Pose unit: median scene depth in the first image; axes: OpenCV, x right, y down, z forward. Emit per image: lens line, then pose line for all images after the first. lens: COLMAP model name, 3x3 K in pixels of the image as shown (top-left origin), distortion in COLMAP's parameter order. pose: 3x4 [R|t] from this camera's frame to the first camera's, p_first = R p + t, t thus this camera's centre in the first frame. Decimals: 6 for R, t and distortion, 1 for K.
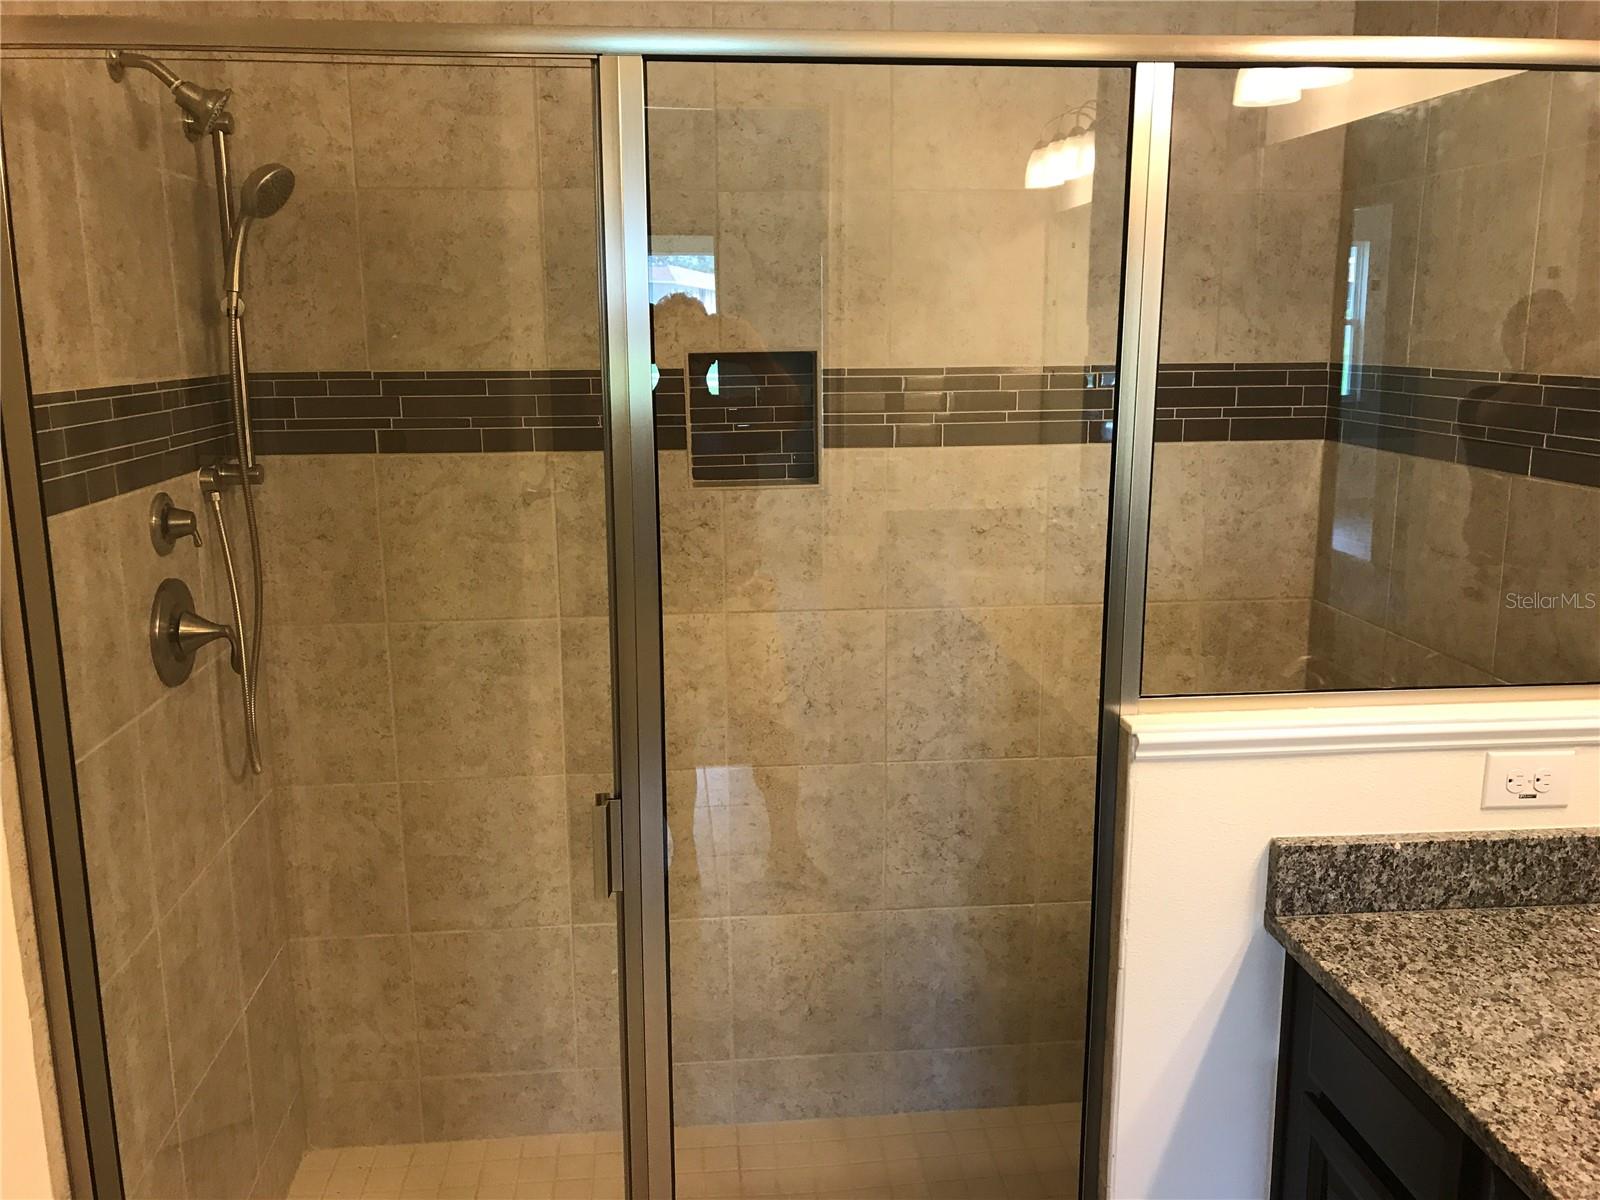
lens RADIAL K [[1316.3, 0, 797.6], [0, 1316.3, 591.4], [0, 0, 1]] dist [0.014475, 0.002310]
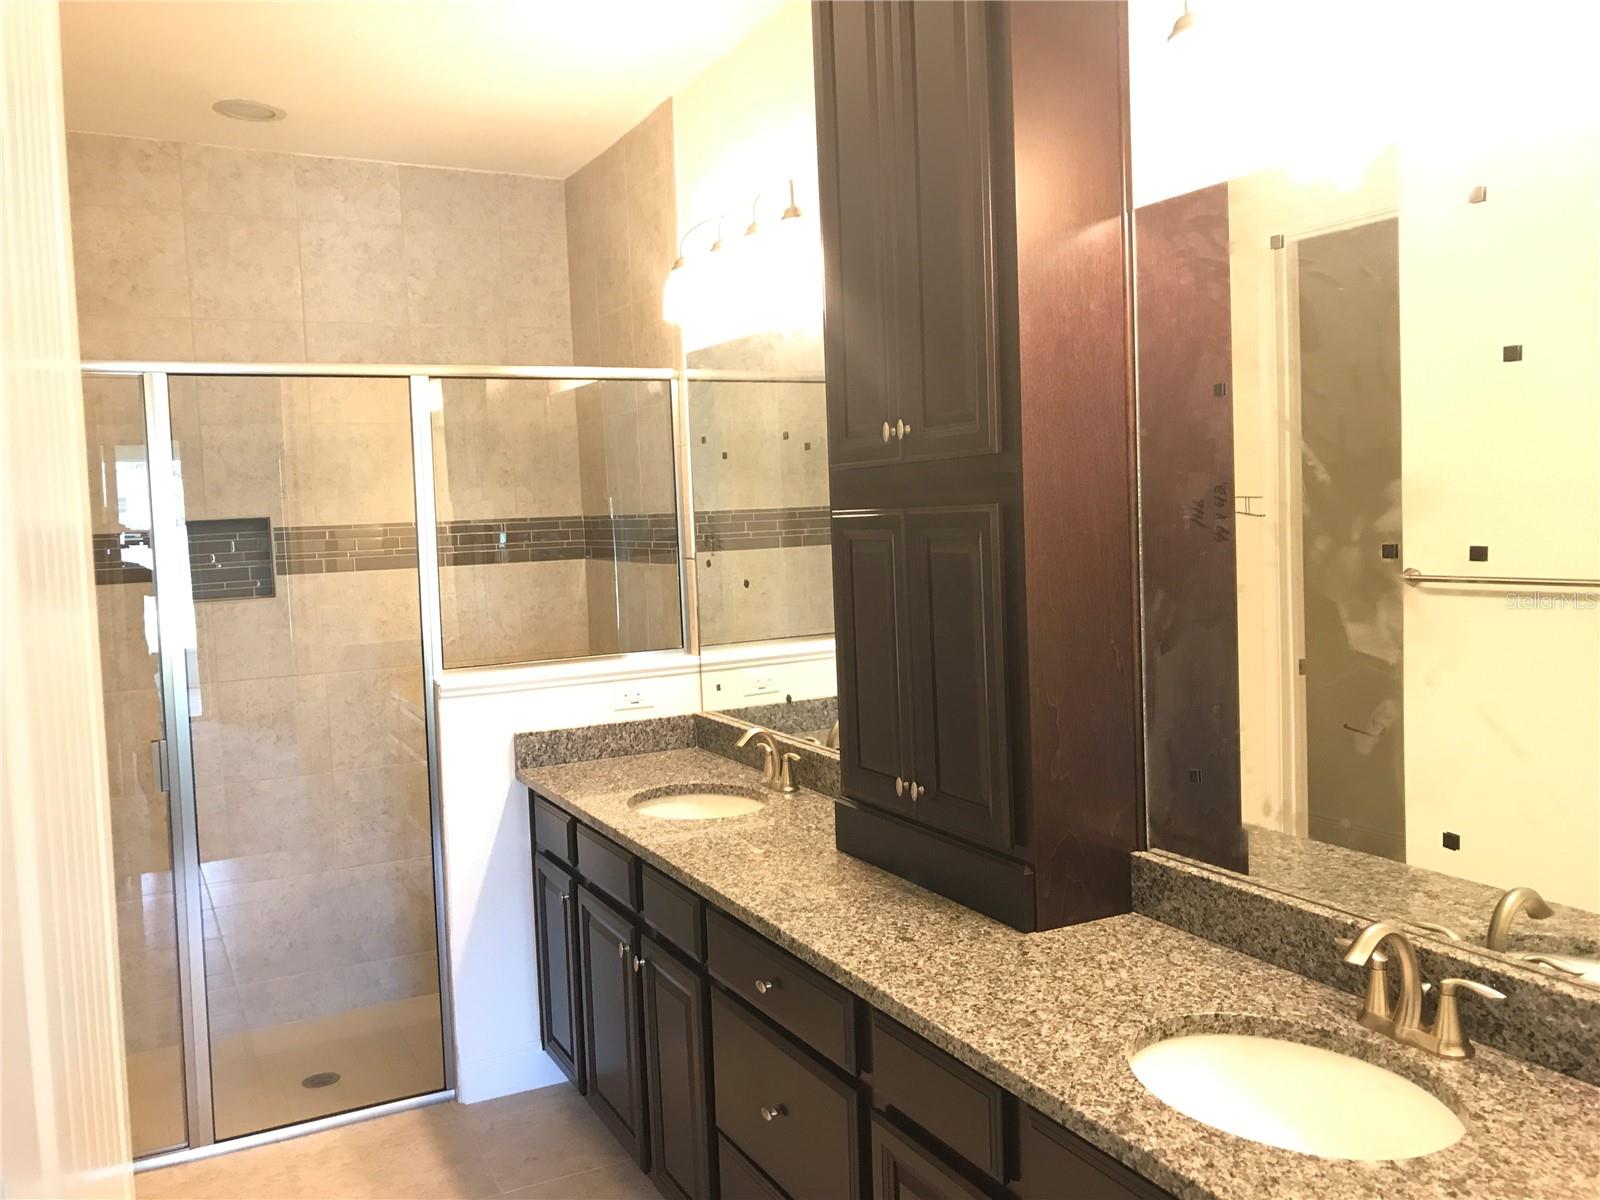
lens RADIAL K [[1316.3, 0, 797.6], [0, 1316.3, 591.4], [0, 0, 1]] dist [0.014475, 0.002310]
pose [[0.930896, -0.052621, 0.361474, 0.027251], [0.107292, 0.985309, -0.132871, 0.197010], [-0.349172, 0.162472, 0.922866, -0.733487]]
